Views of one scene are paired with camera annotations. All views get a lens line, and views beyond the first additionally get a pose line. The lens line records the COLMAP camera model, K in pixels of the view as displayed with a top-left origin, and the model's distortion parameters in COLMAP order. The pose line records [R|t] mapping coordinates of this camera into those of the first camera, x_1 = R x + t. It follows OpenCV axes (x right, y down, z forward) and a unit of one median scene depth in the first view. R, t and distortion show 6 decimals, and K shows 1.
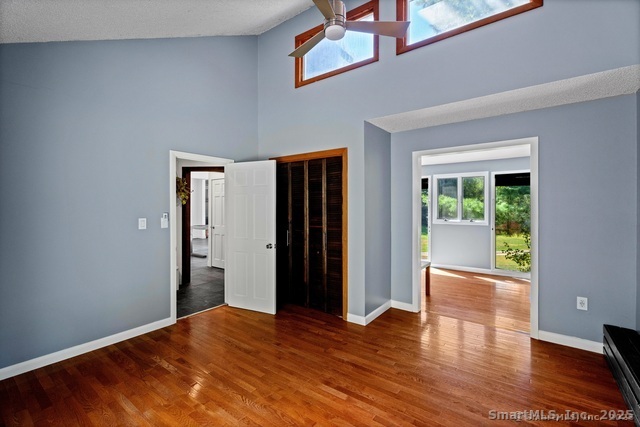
lens RADIAL K [[291.7, 0, 319.2], [0, 291.7, 210.3], [0, 0, 1]] dist [0.003118, -0.000172]
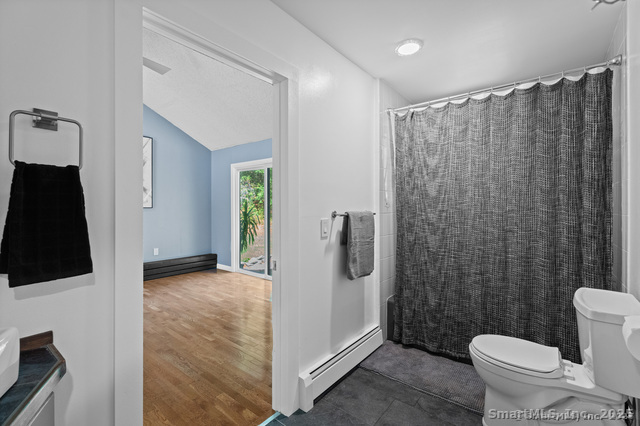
lens RADIAL K [[291.7, 0, 319.9], [0, 291.7, 210.4], [0, 0, 1]] dist [0.003118, -0.000172]
pose [[-0.999564, -0.003406, 0.029340, -0.552993], [-0.003064, 0.999927, 0.011713, 0.029717], [-0.029377, 0.011618, -0.999501, 1.422627]]
